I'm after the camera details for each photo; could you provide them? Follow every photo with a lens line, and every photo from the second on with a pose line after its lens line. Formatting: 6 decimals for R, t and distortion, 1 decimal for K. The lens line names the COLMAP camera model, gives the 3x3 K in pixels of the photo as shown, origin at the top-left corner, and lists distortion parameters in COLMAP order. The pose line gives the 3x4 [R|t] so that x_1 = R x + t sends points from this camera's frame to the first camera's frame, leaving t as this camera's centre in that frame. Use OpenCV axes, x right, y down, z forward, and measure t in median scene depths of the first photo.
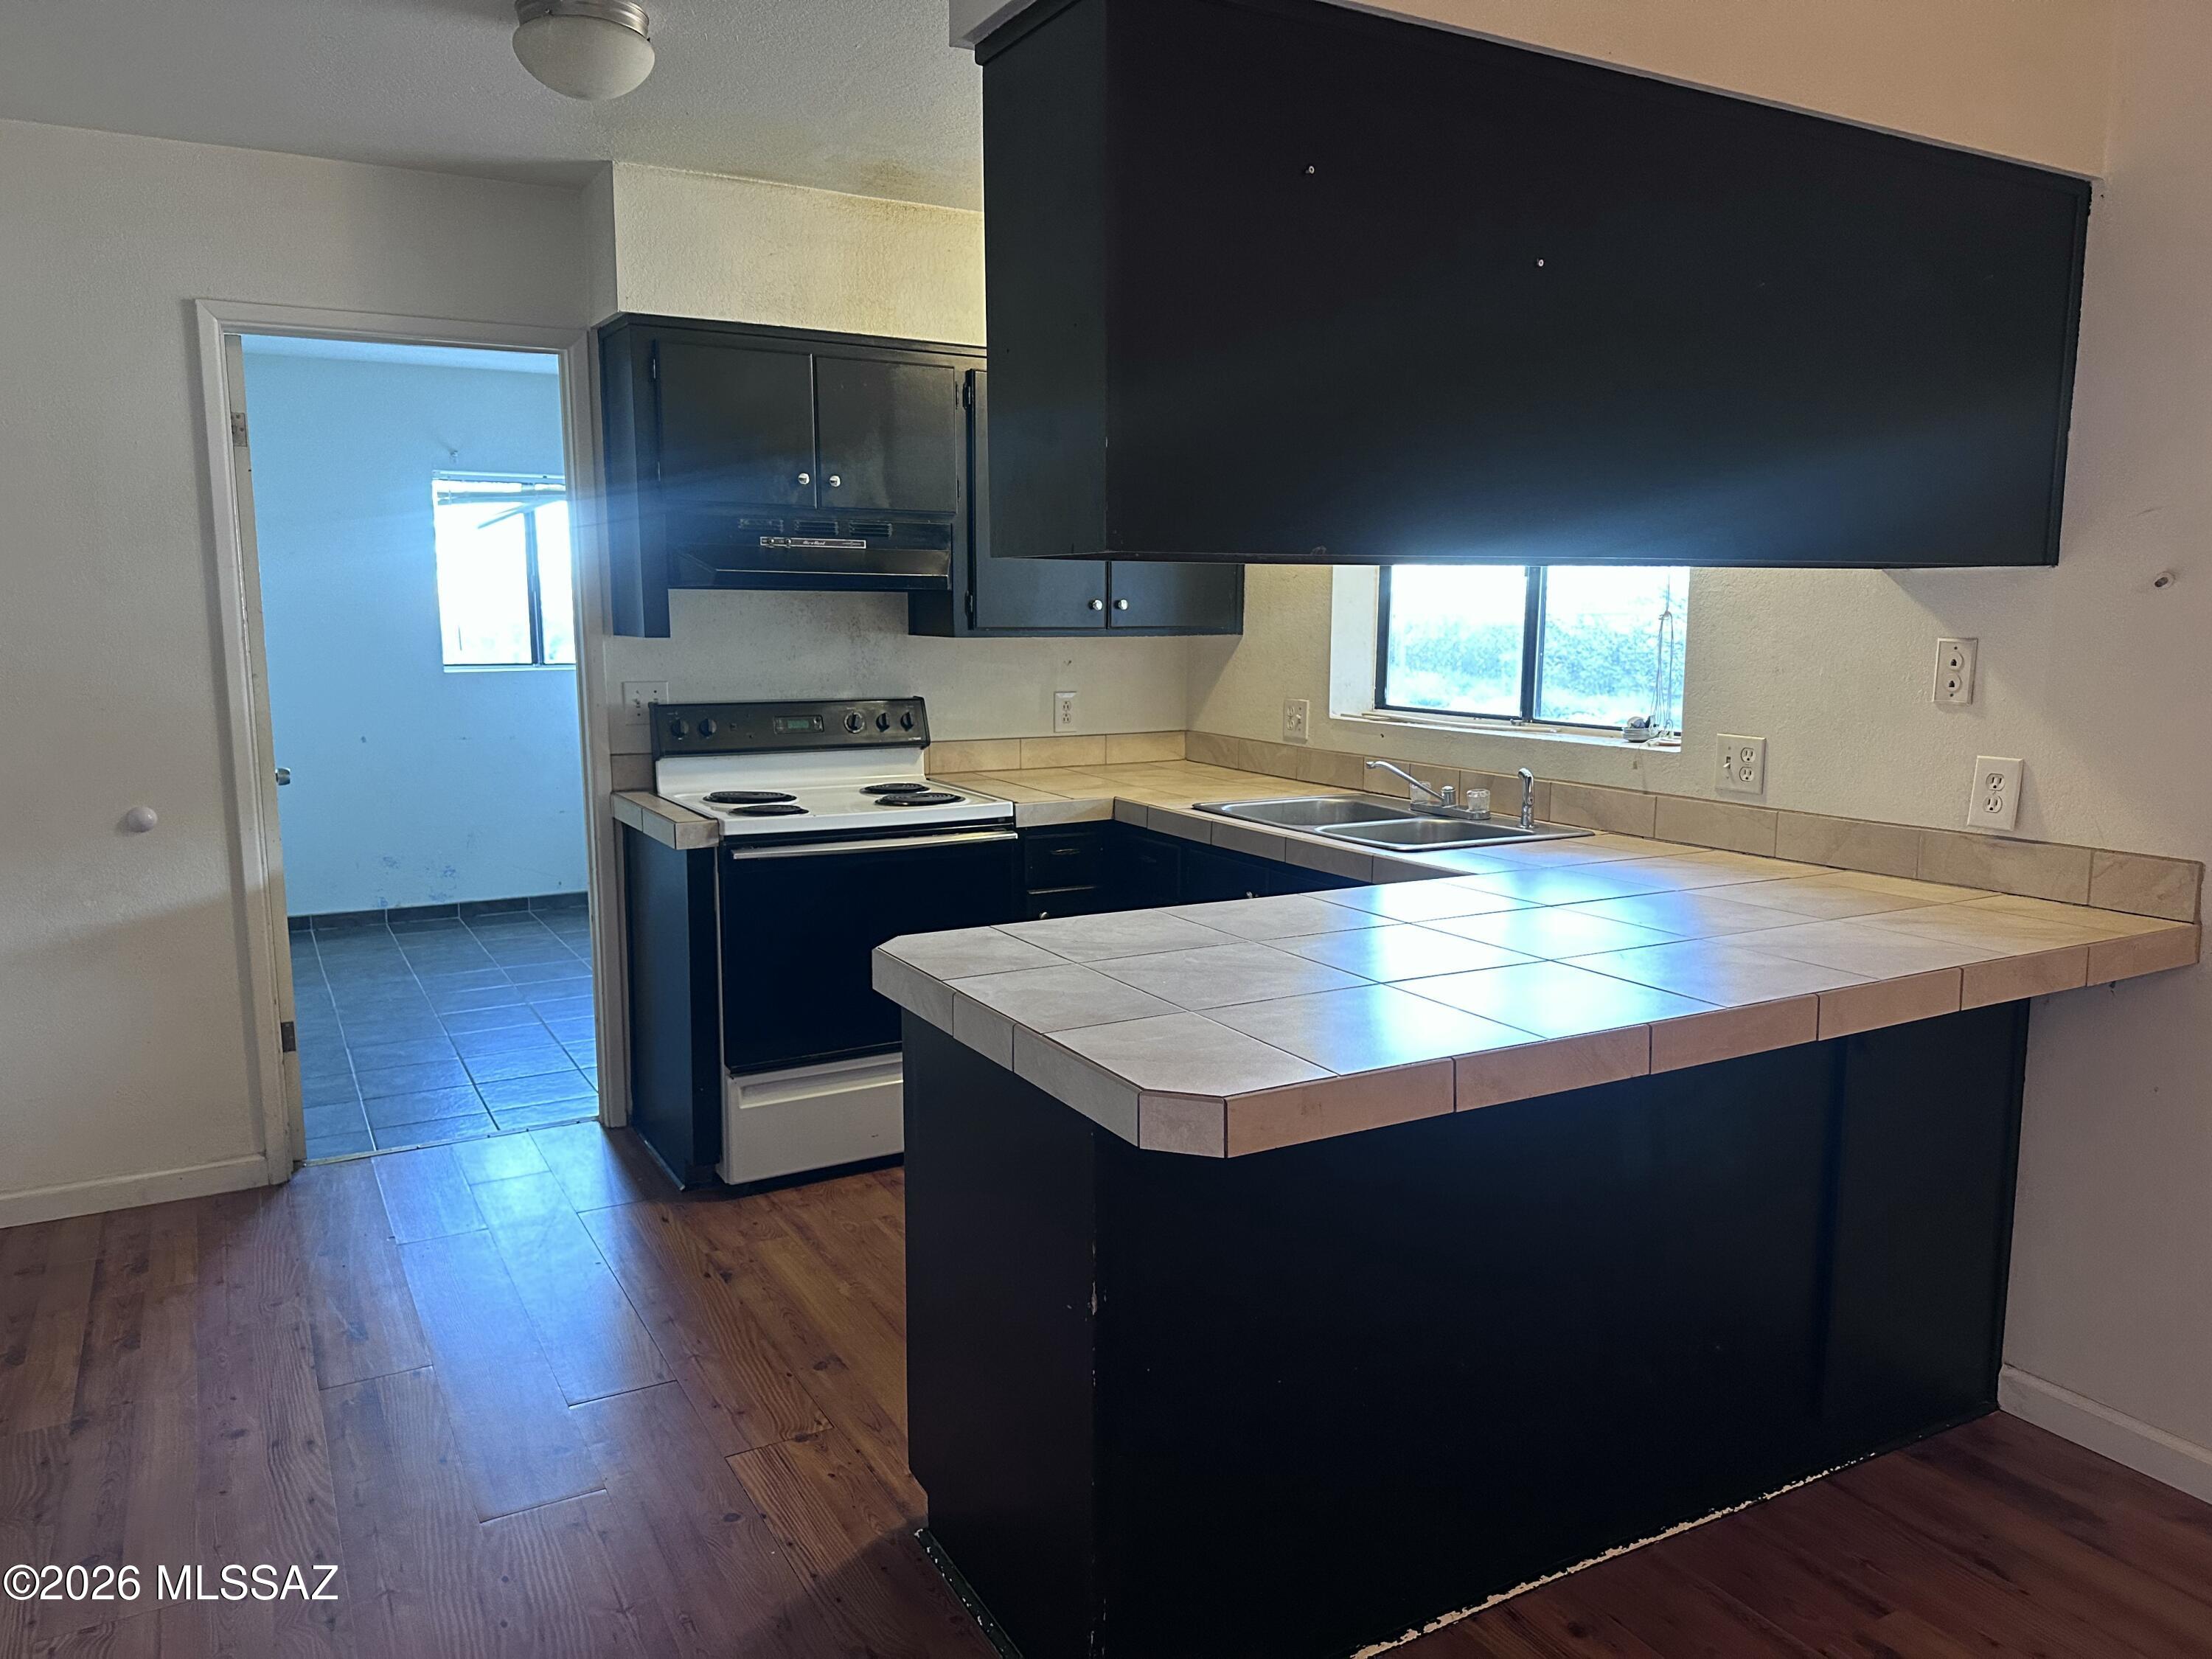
lens RADIAL K [[1560.6, 0, 1143.5], [0, 1560.6, 856.1], [0, 0, 1]] dist [0.113116, -0.230635]
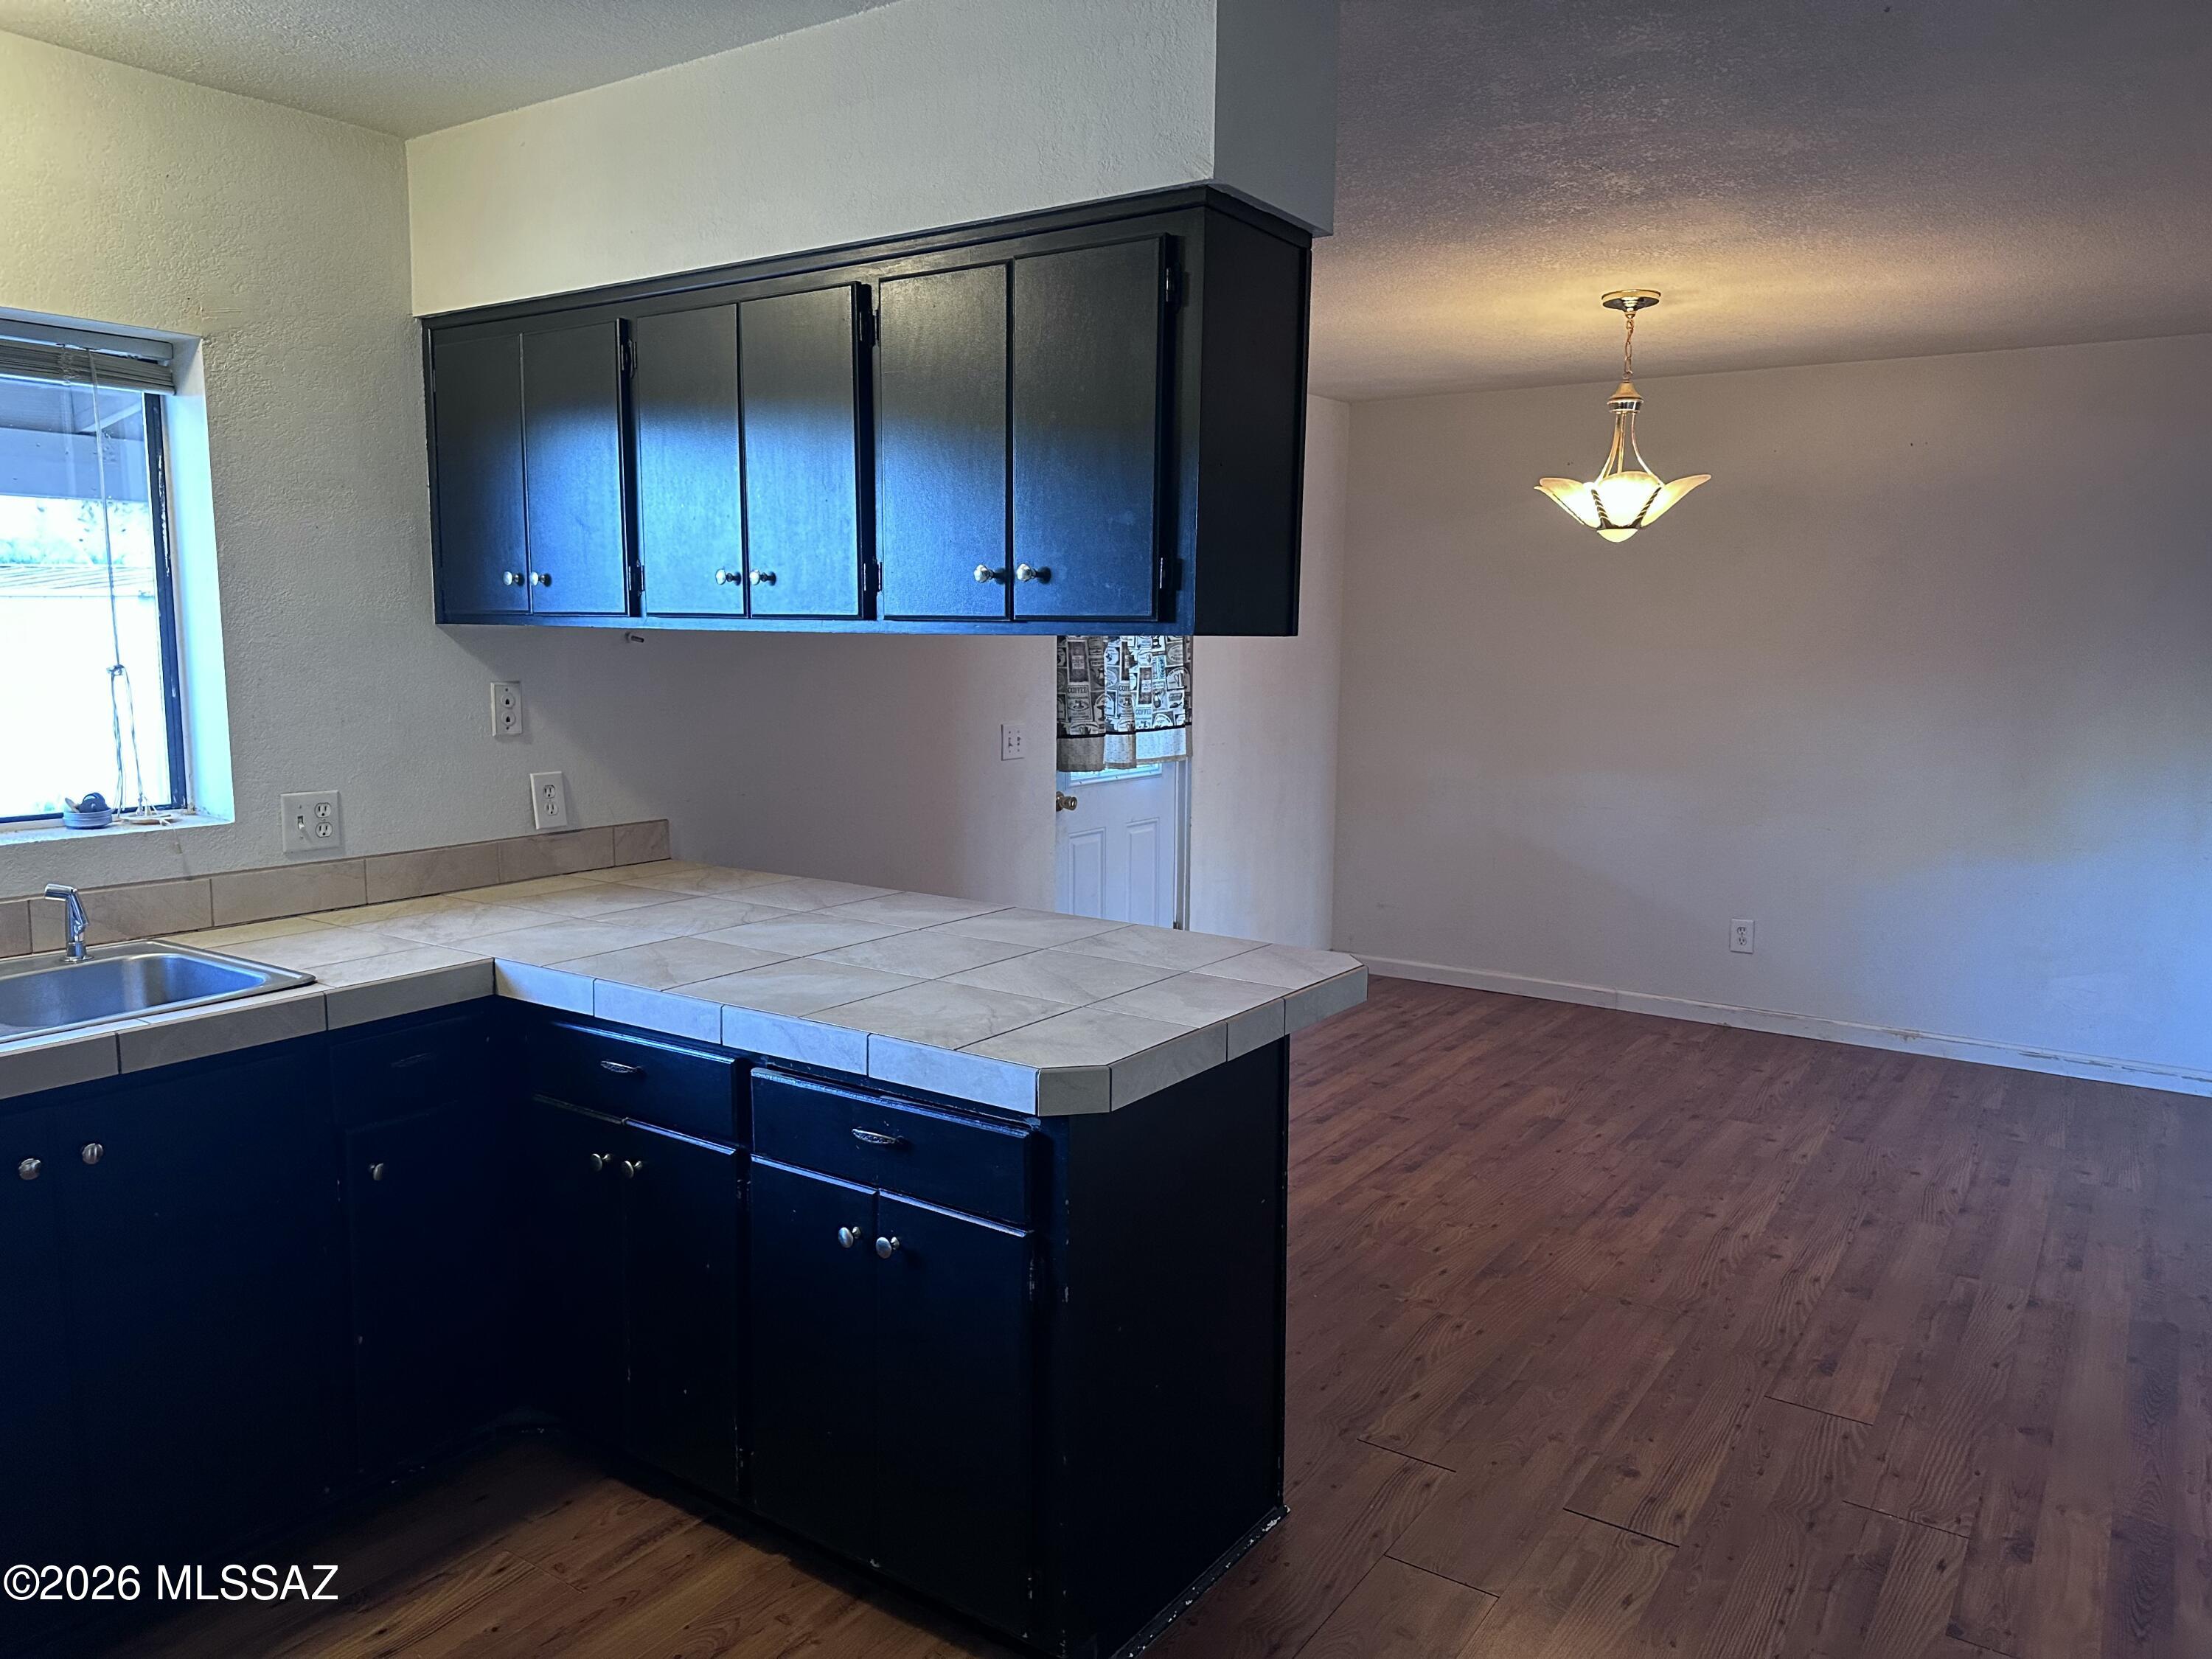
lens RADIAL K [[1560.4, 0, 1106.0], [0, 1560.4, 829.5], [0, 0, 1]] dist [0.134745, -0.192417]
pose [[-0.427242, -0.127914, 0.895043, -0.560470], [0.127348, 0.971559, 0.199638, -0.149086], [-0.895124, 0.199276, -0.398801, 0.767066]]
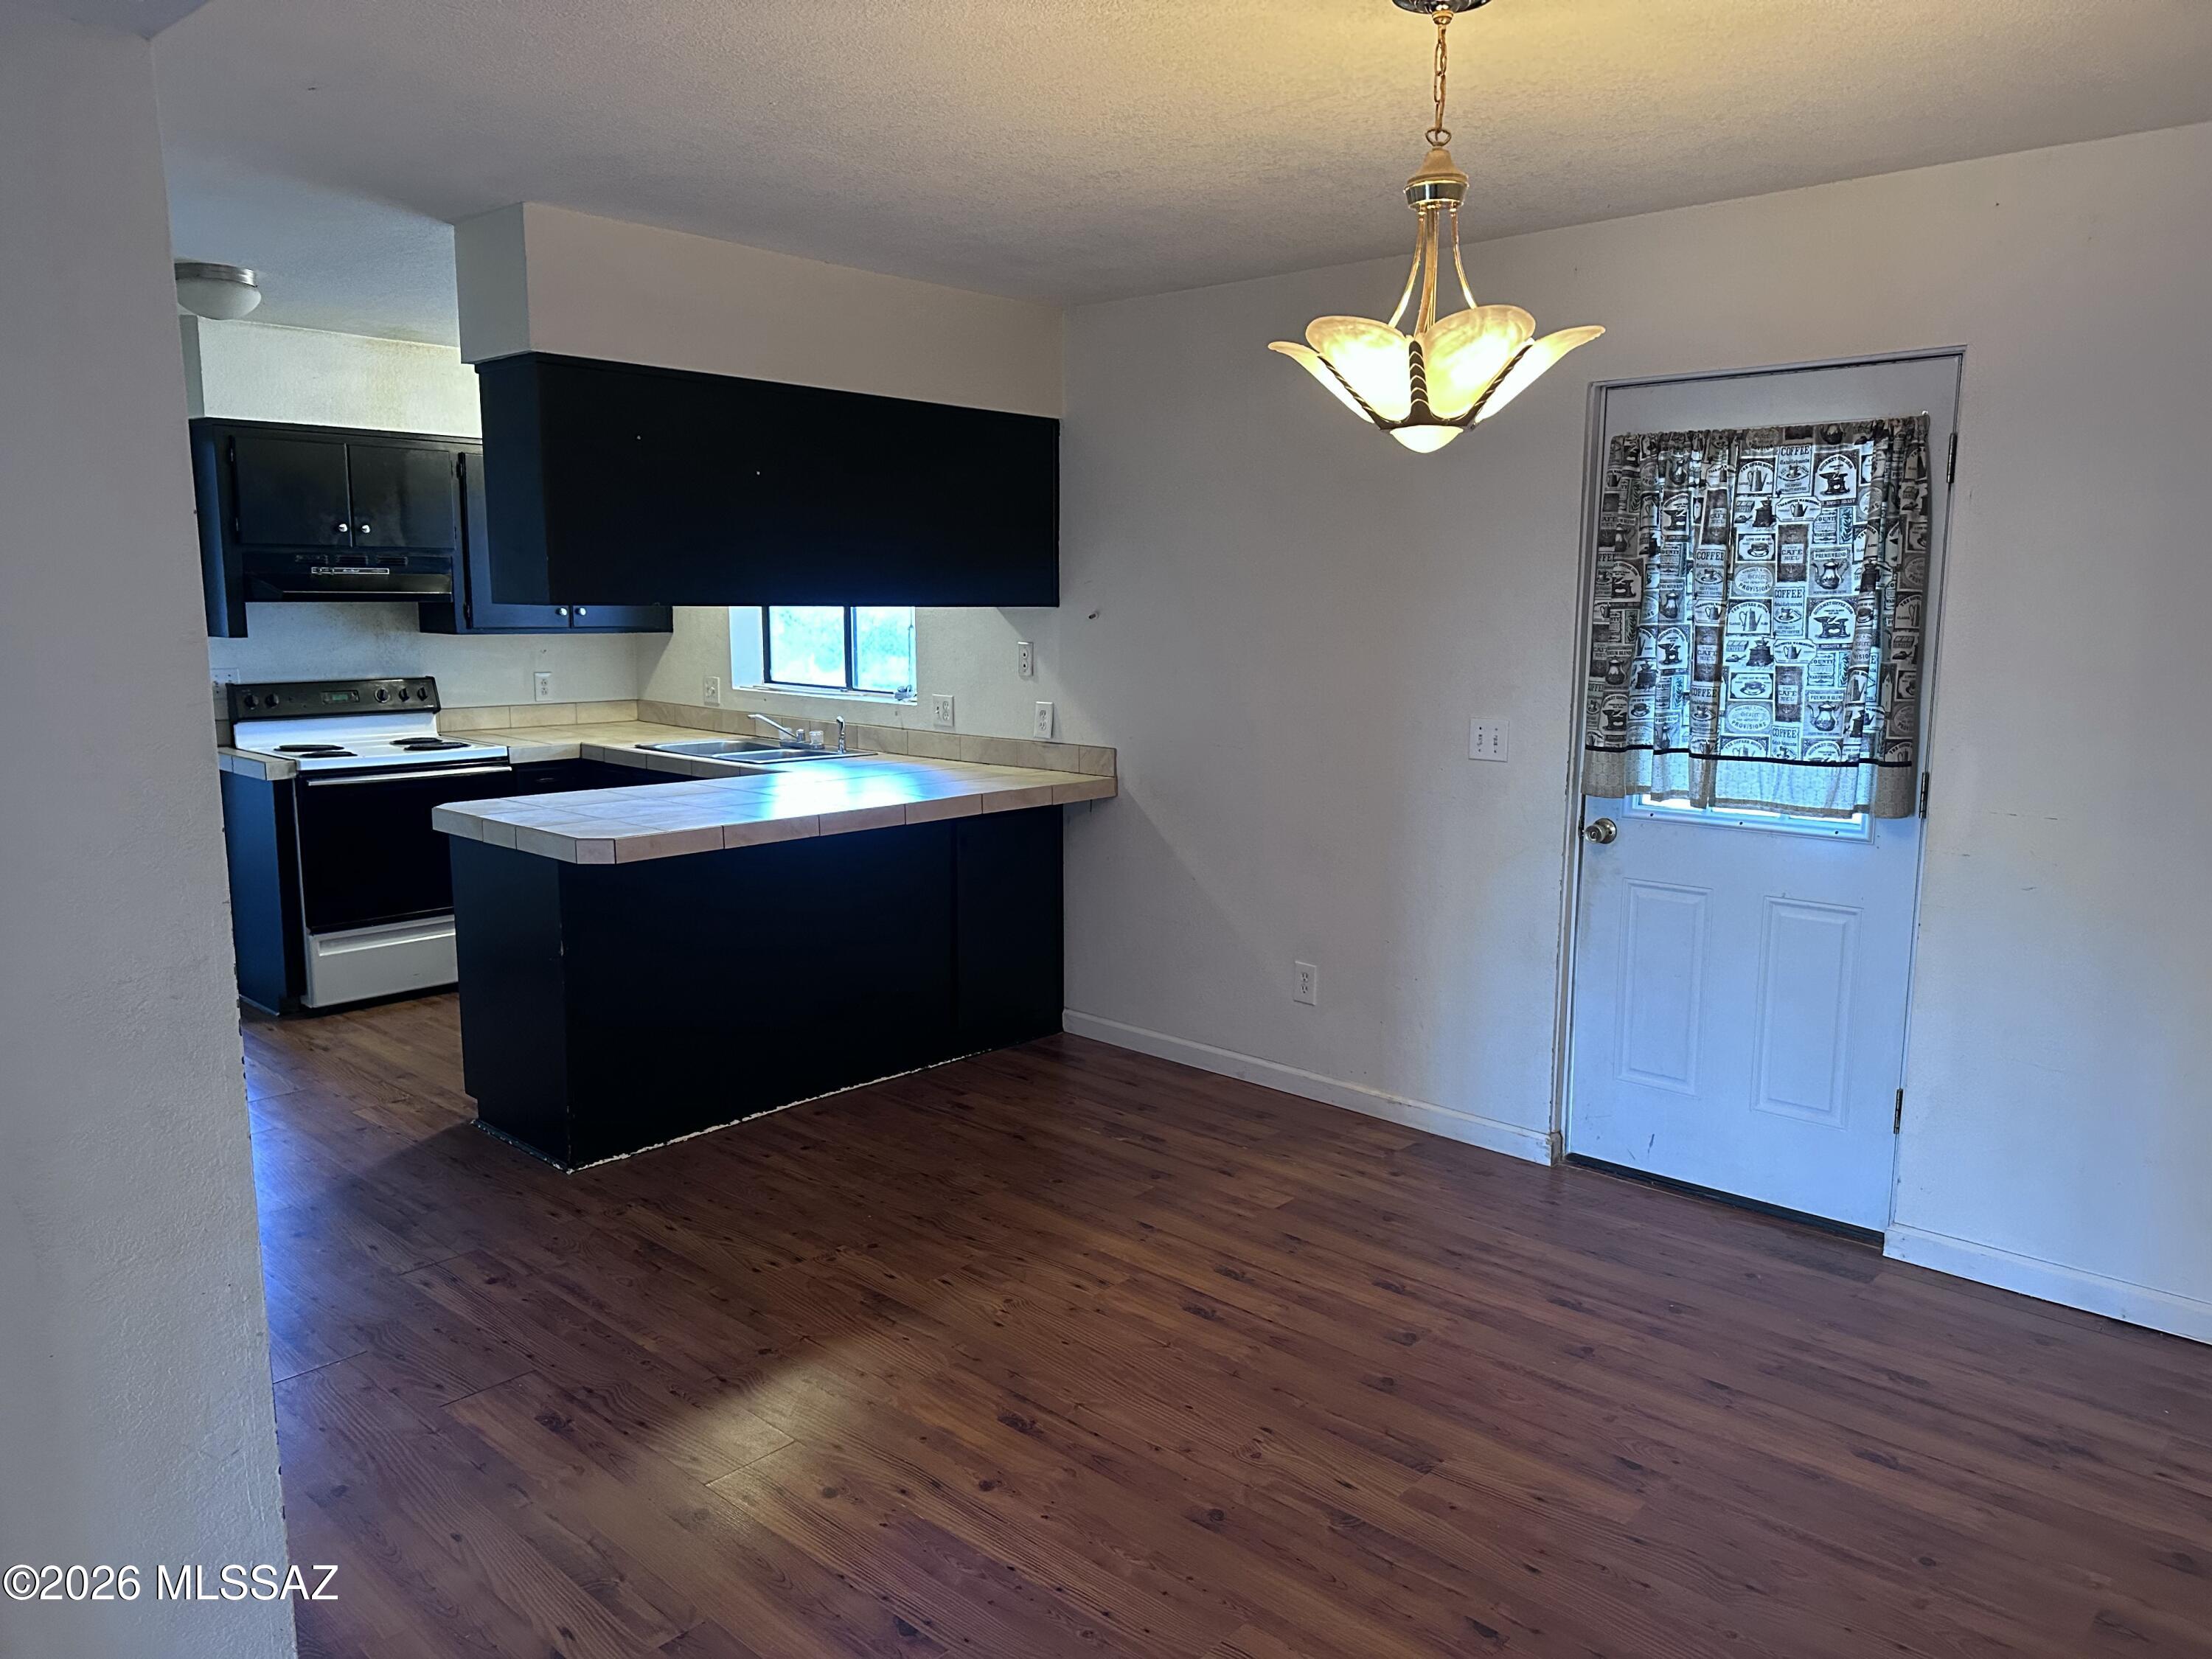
lens RADIAL K [[1560.6, 0, 1143.5], [0, 1560.6, 856.1], [0, 0, 1]] dist [0.113116, -0.230635]
pose [[0.953864, -0.043187, 0.297118, 0.044528], [0.040104, 0.999060, 0.016466, 0.071623], [-0.297550, -0.003791, 0.954699, -0.636698]]
